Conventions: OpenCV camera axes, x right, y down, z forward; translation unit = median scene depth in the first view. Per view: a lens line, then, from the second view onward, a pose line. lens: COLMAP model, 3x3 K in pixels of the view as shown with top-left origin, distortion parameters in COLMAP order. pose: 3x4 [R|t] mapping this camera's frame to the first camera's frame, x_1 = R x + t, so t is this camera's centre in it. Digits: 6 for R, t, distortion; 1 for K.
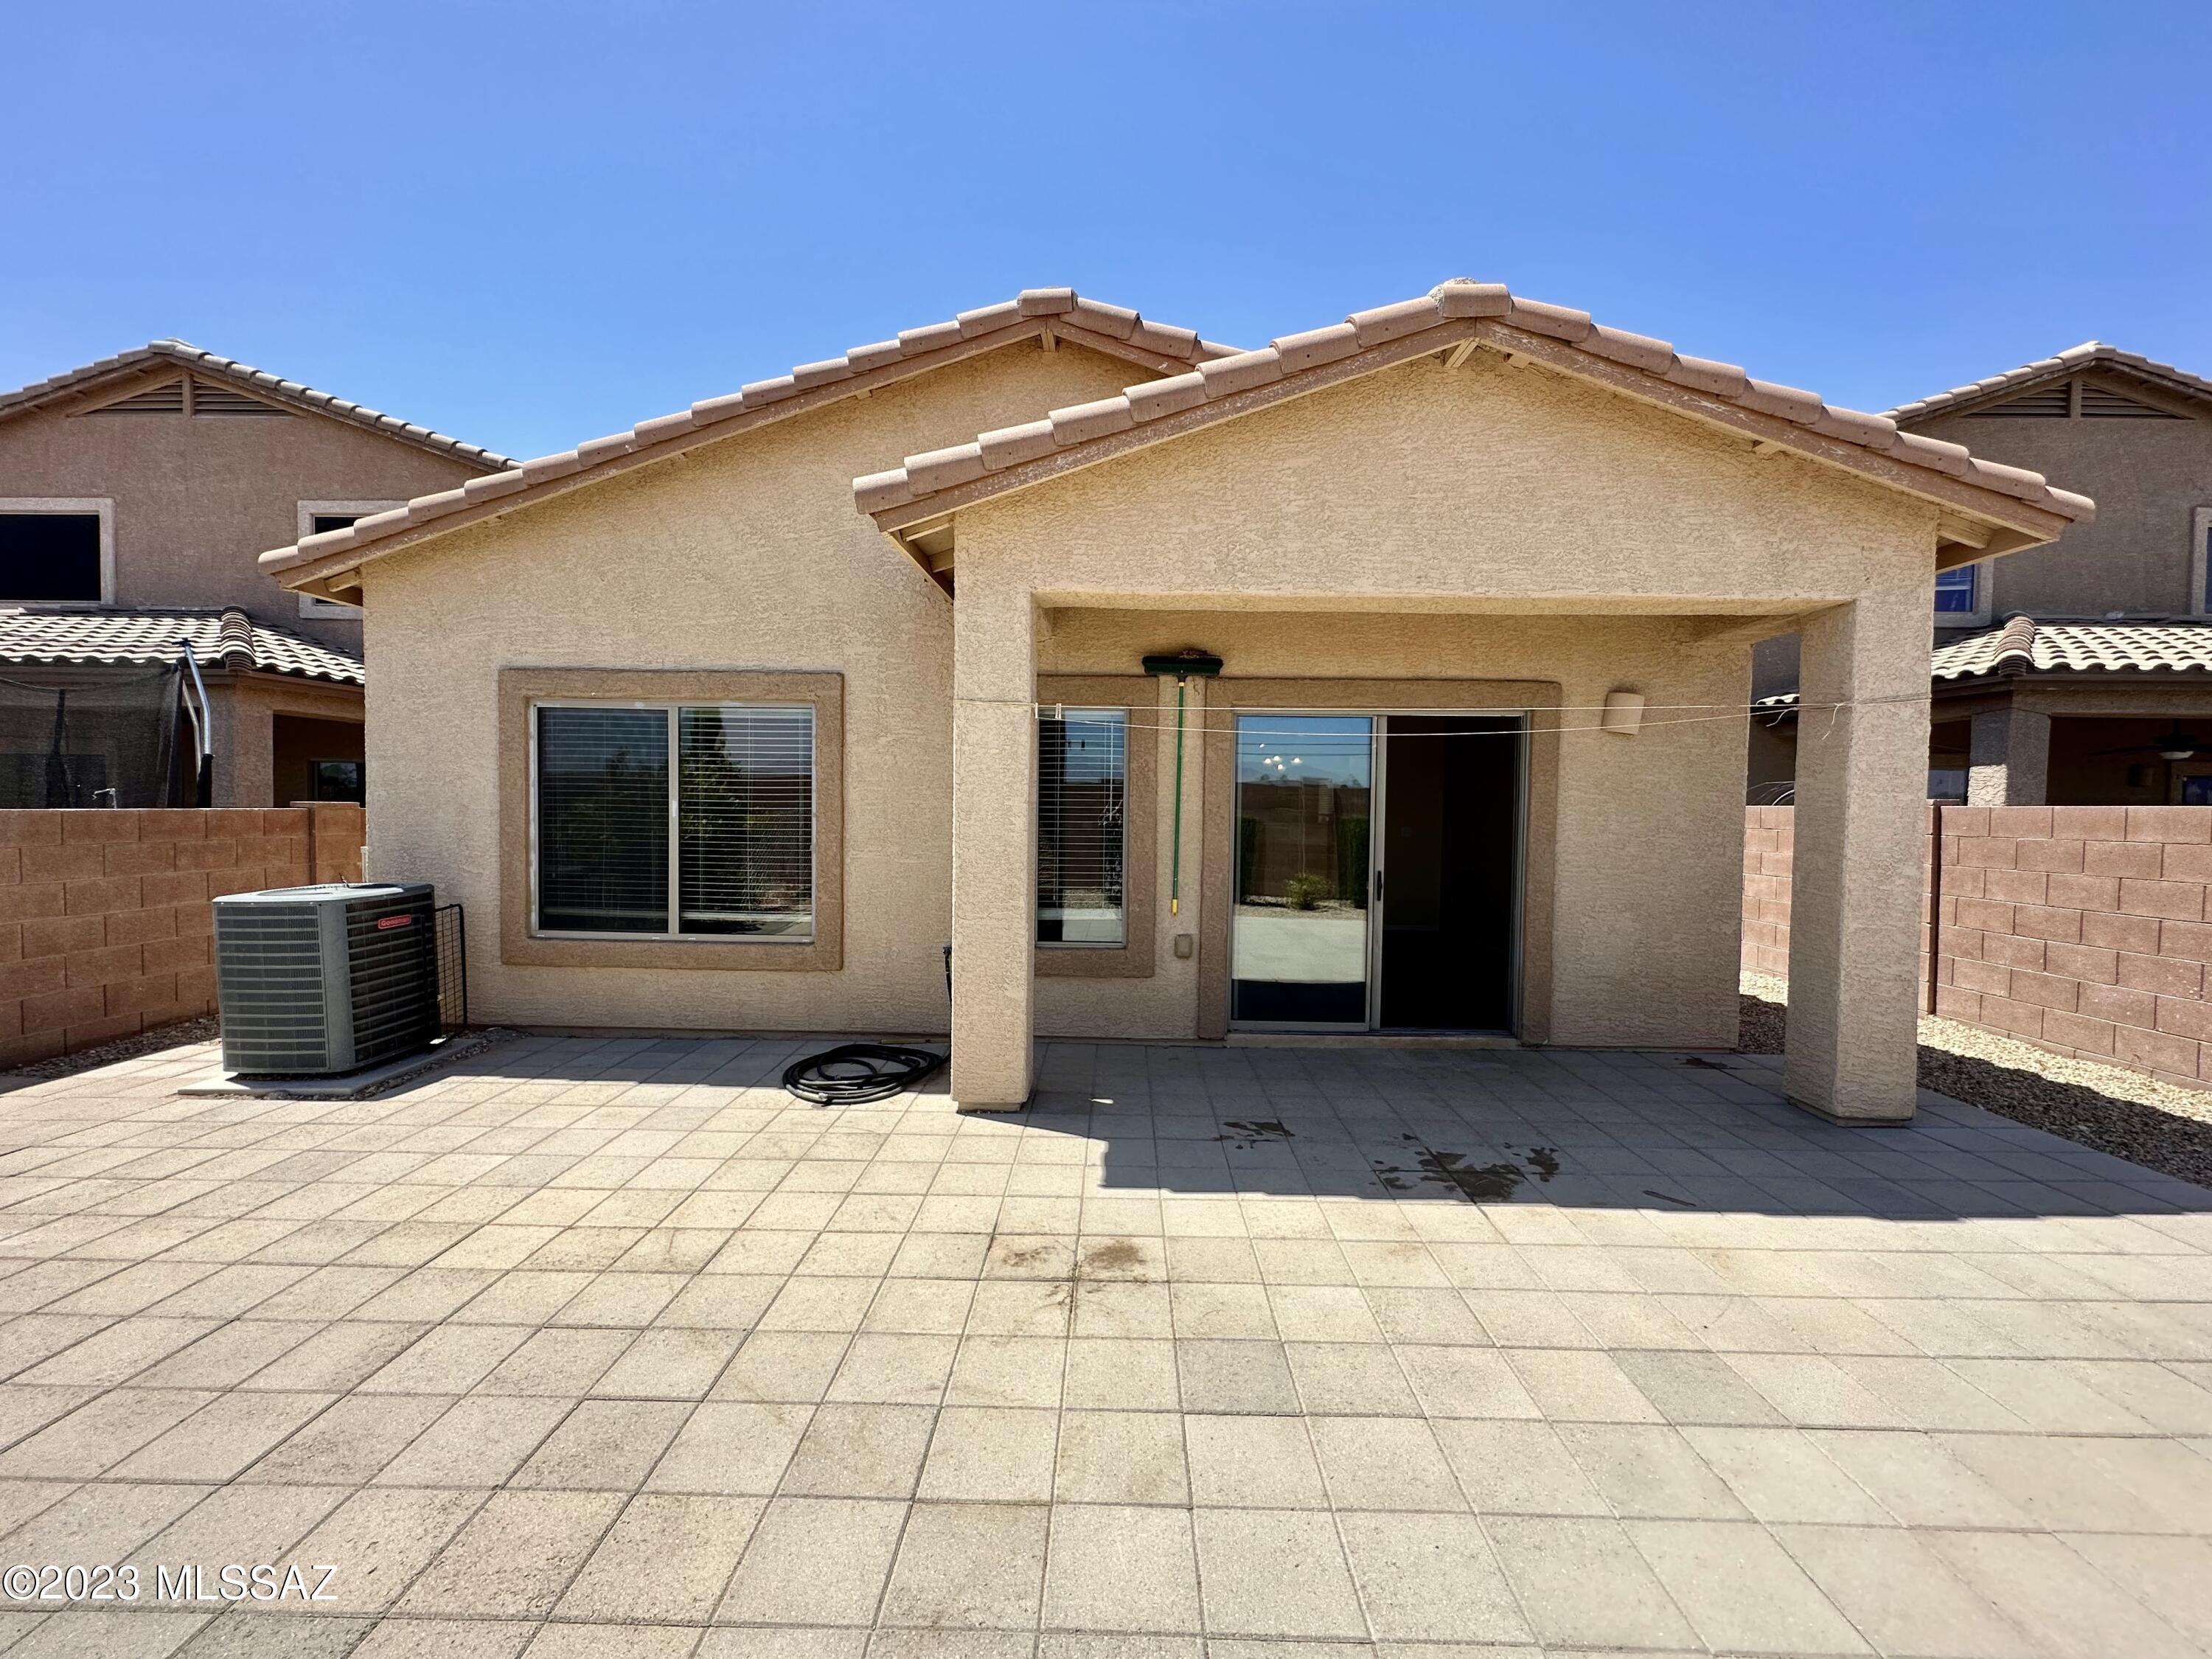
lens RADIAL K [[884.0, 0, 1104.4], [0, 884.0, 831.8], [0, 0, 1]] dist [-0.002939, 0.001044]
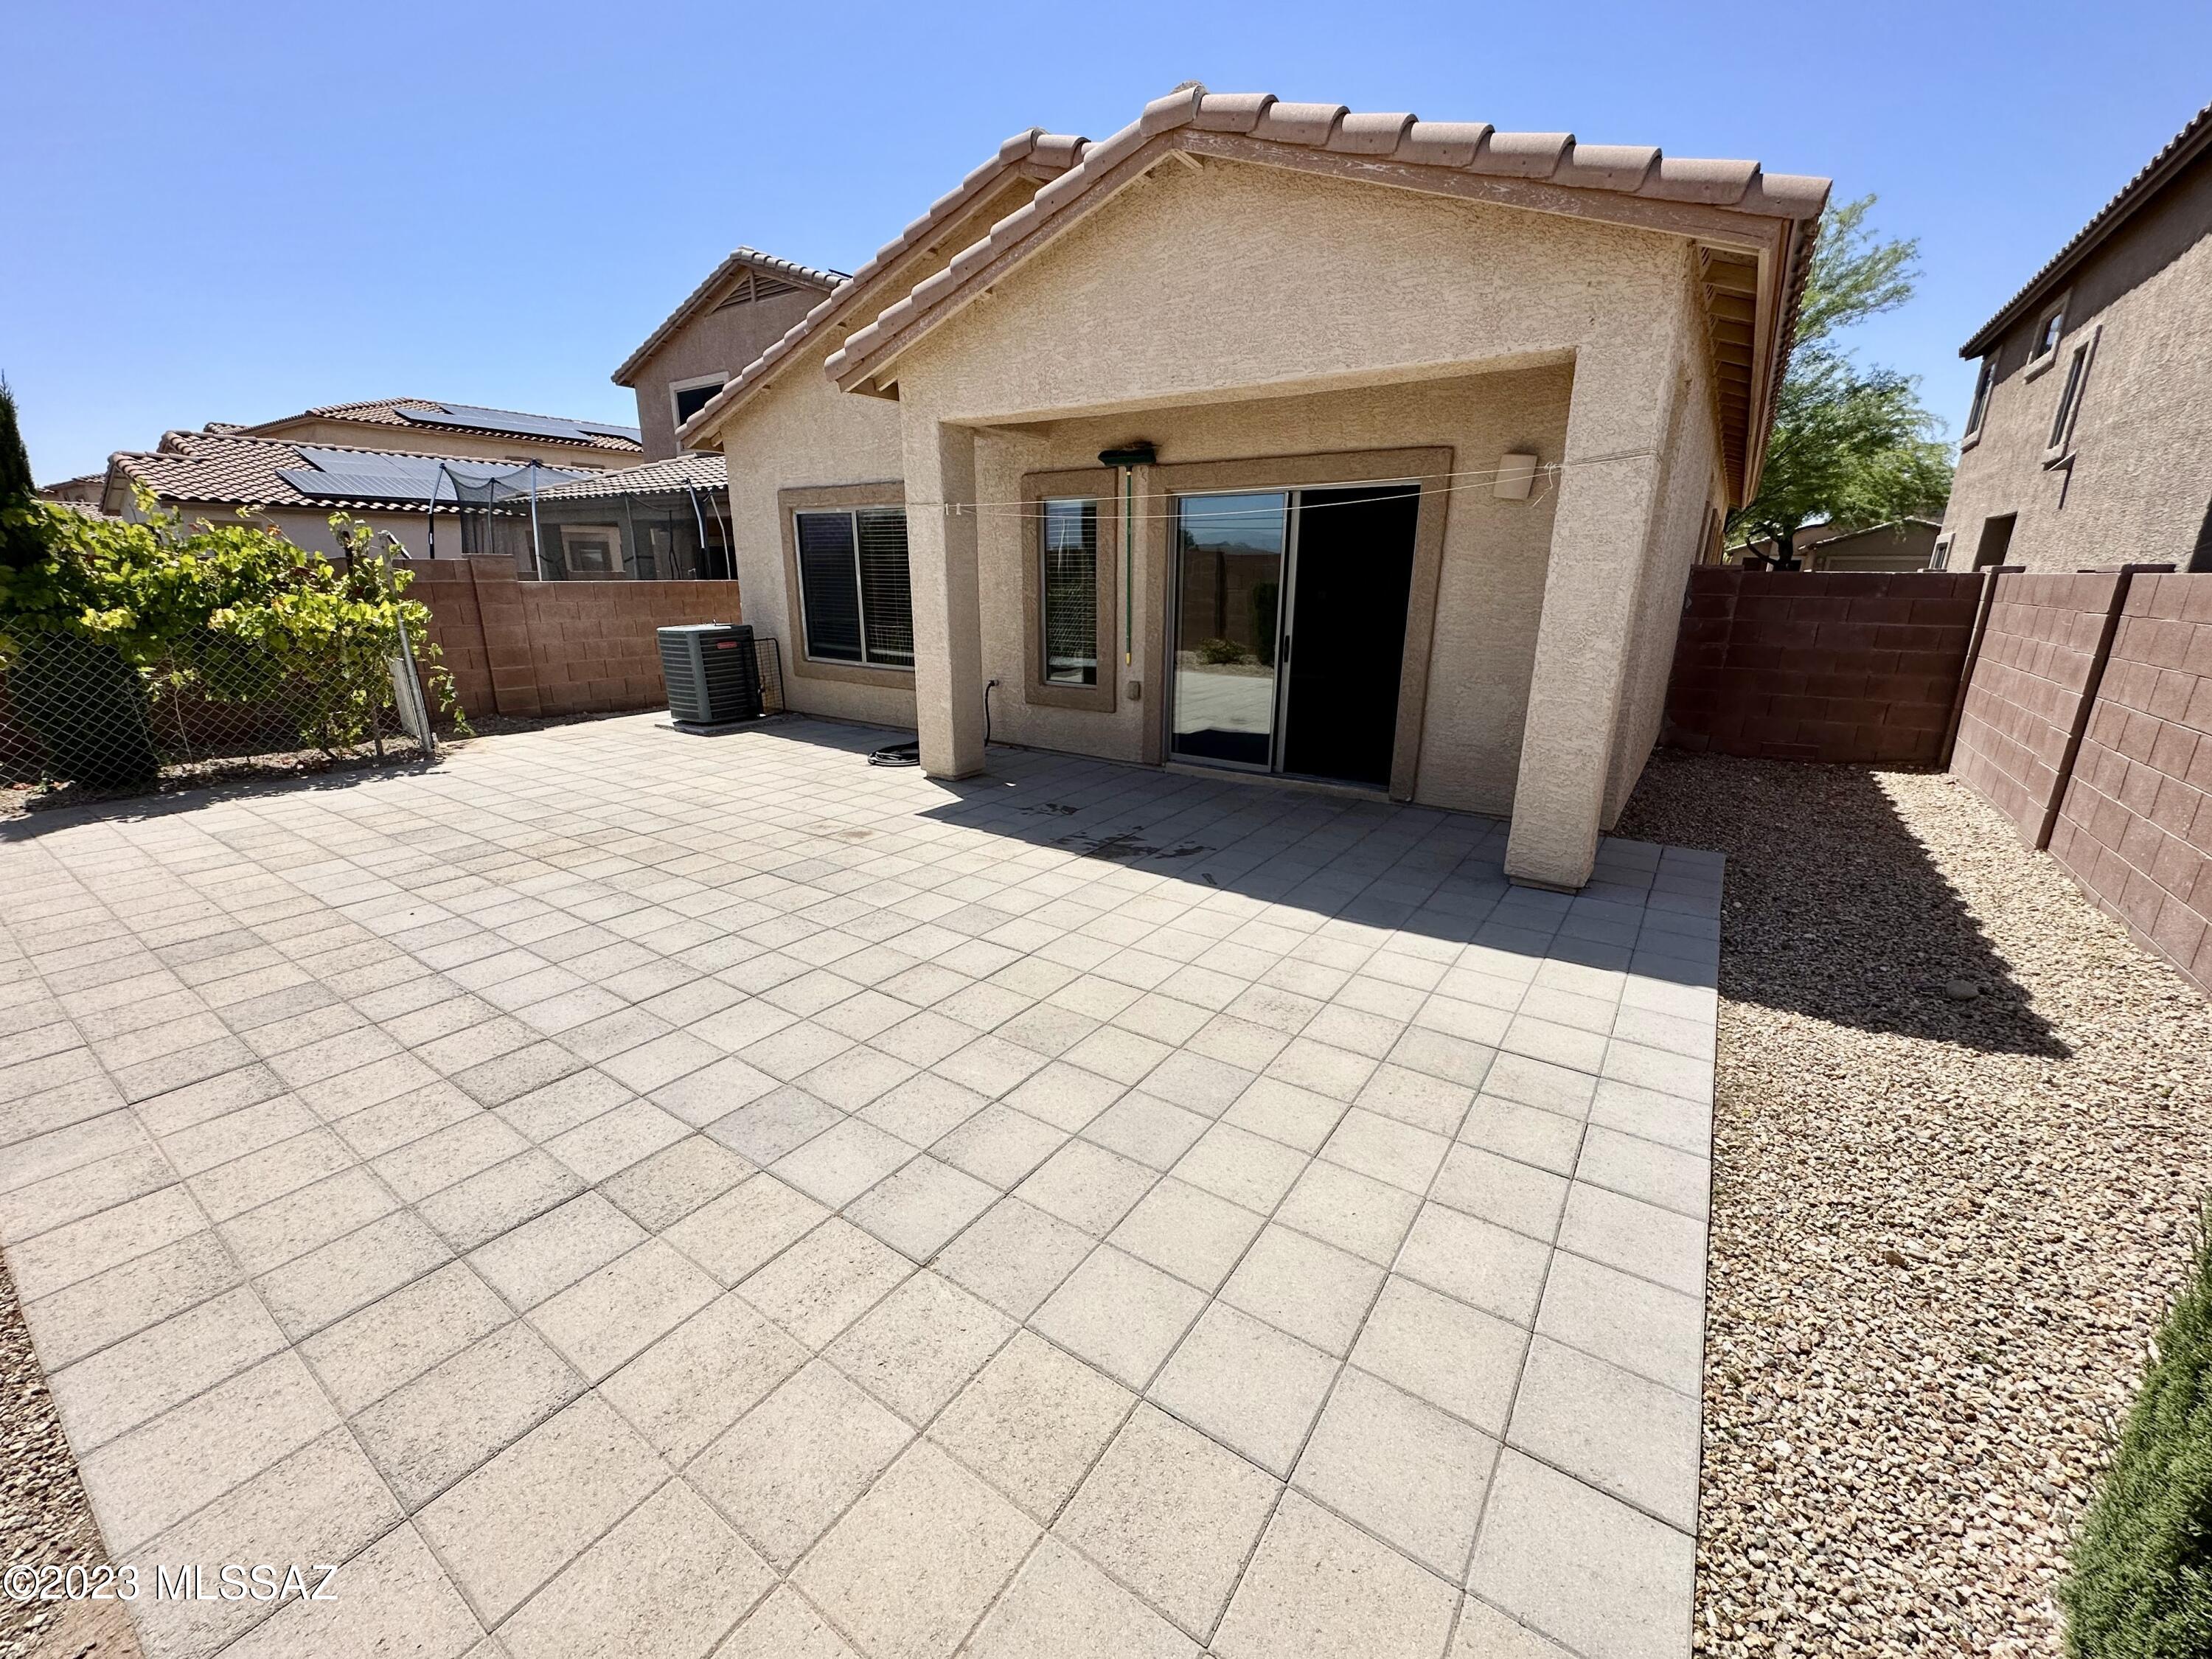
lens RADIAL K [[884.0, 0, 1104.4], [0, 884.0, 831.8], [0, 0, 1]] dist [-0.002939, 0.001044]
pose [[0.834603, 0.149544, -0.530164, 0.999242], [-0.012246, 0.967244, 0.253553, 0.003716], [0.550716, -0.205124, 0.809096, -0.139207]]
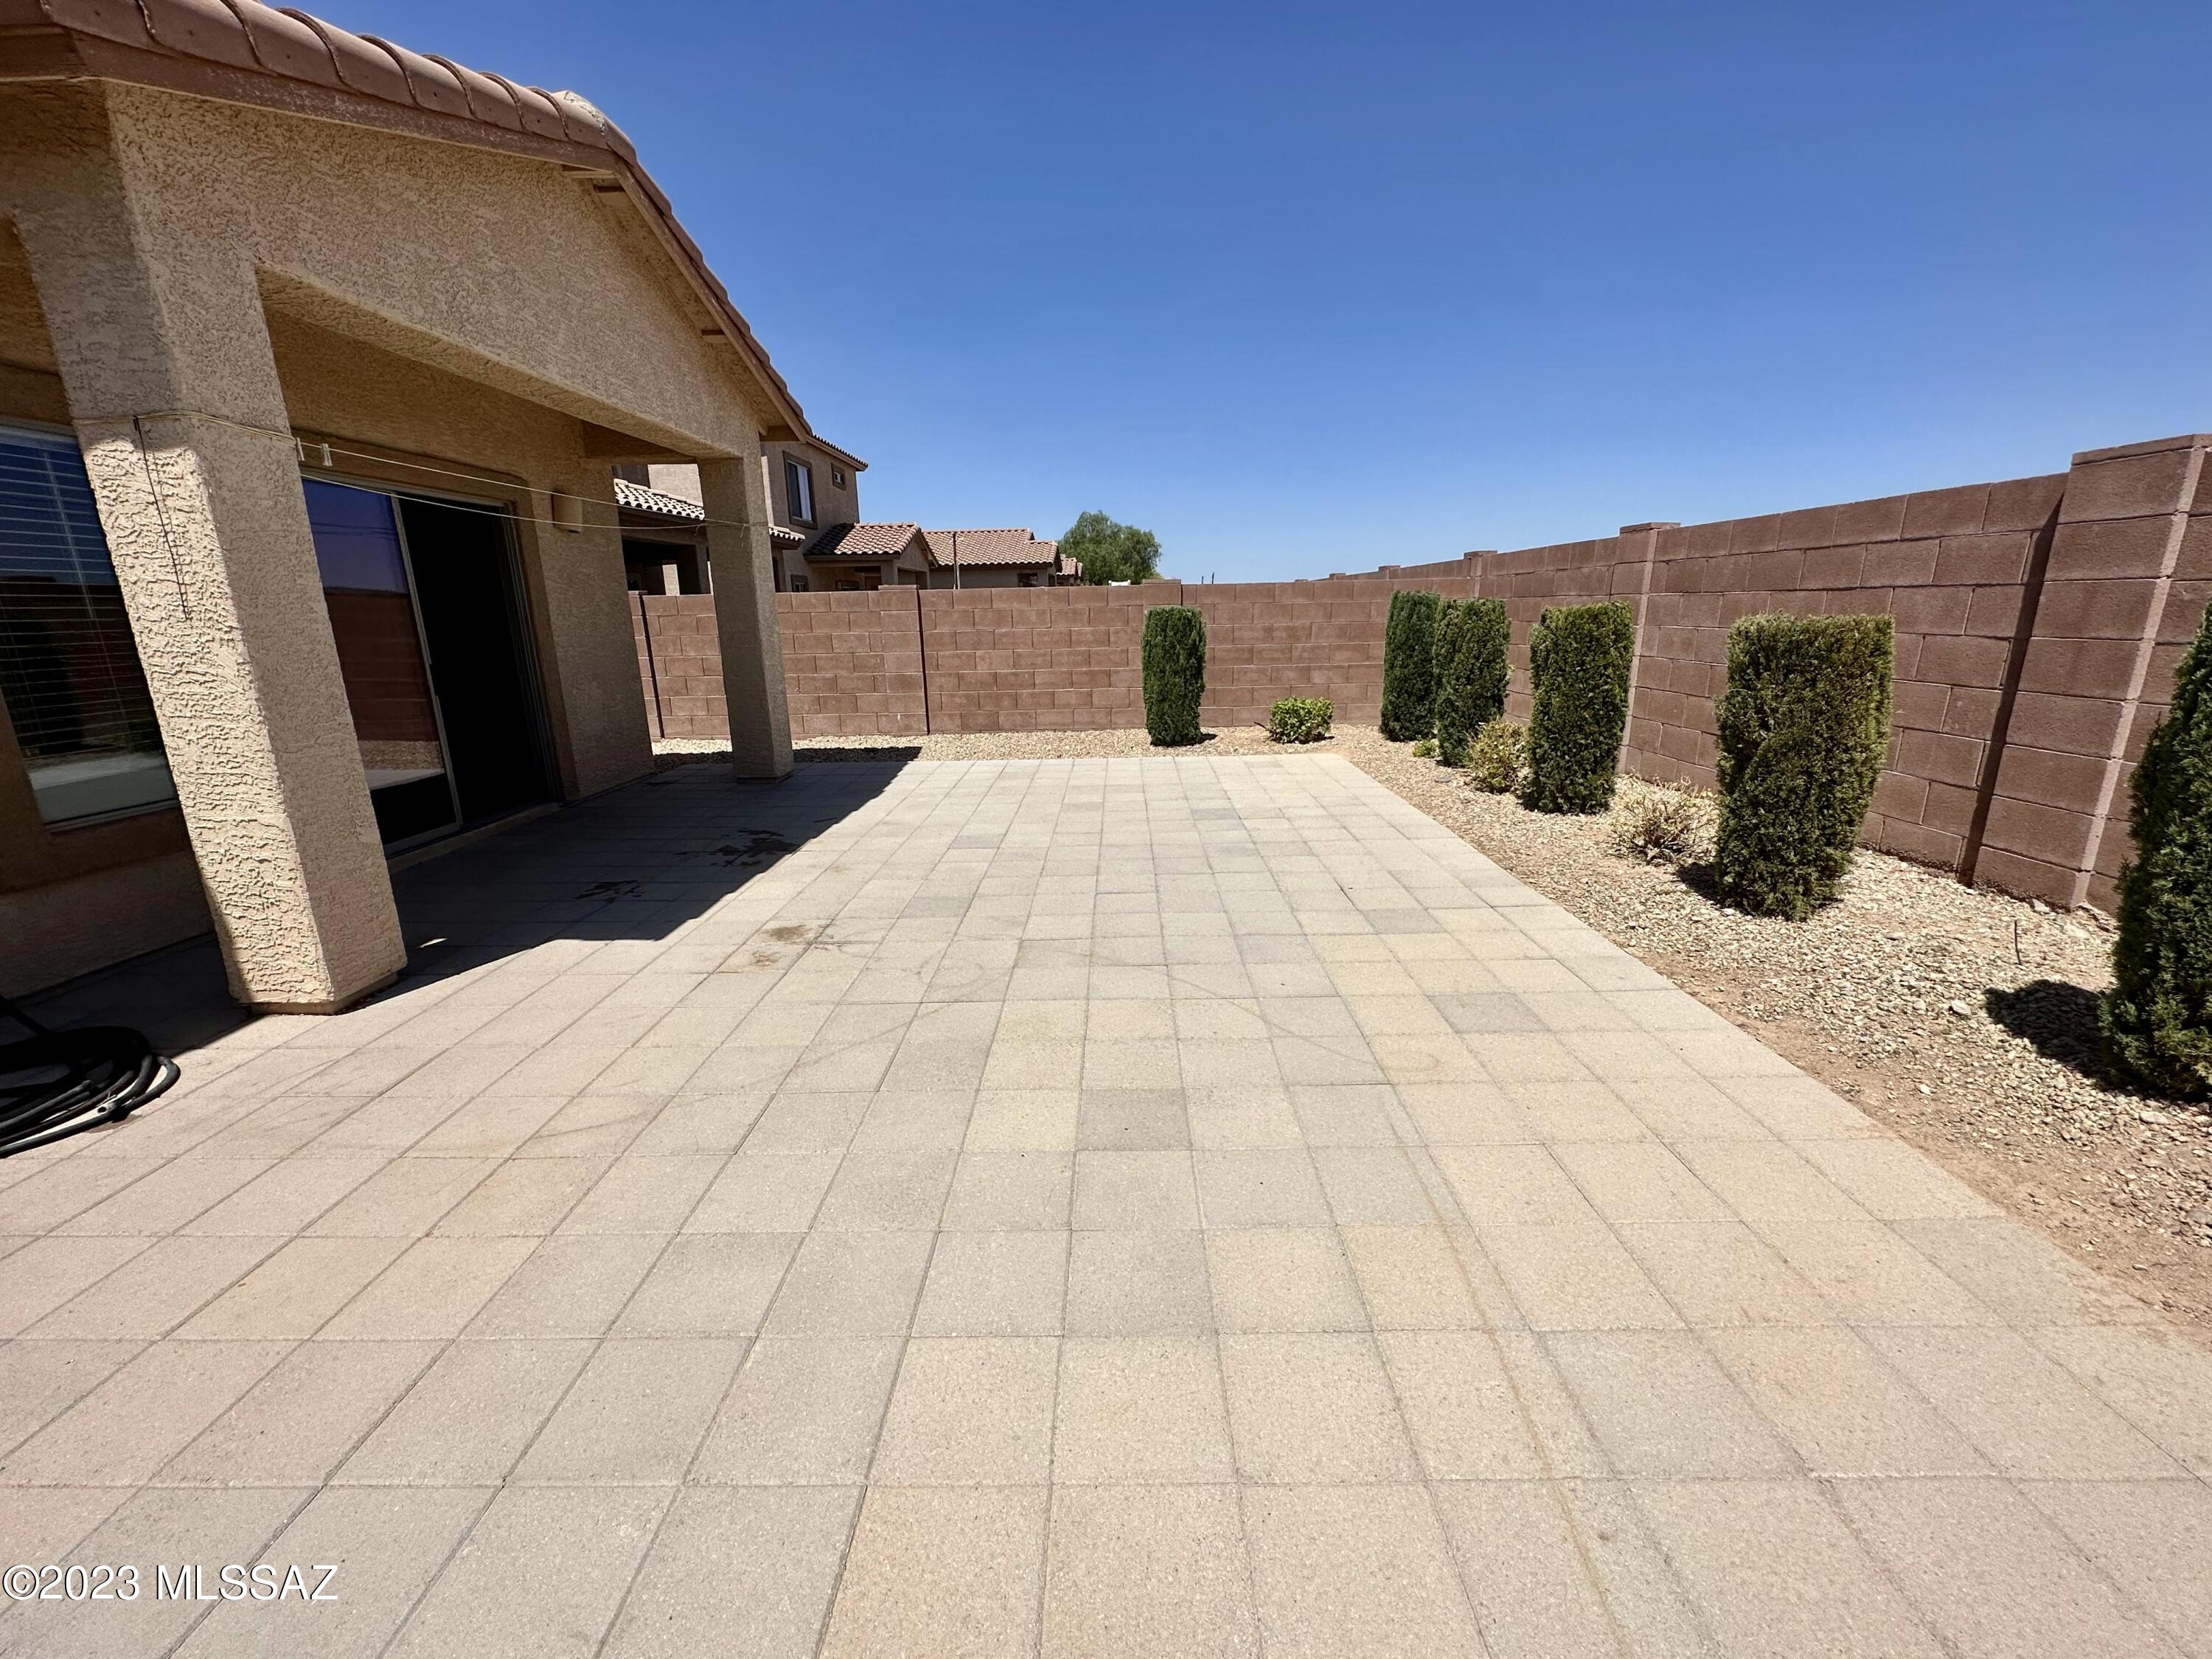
lens RADIAL K [[884.0, 0, 1104.4], [0, 884.0, 831.8], [0, 0, 1]] dist [-0.002939, 0.001044]
pose [[-0.001429, -0.259345, 0.965784, -0.869179], [0.048428, 0.964634, 0.259108, 0.009761], [-0.998826, 0.047142, 0.011181, 0.355233]]
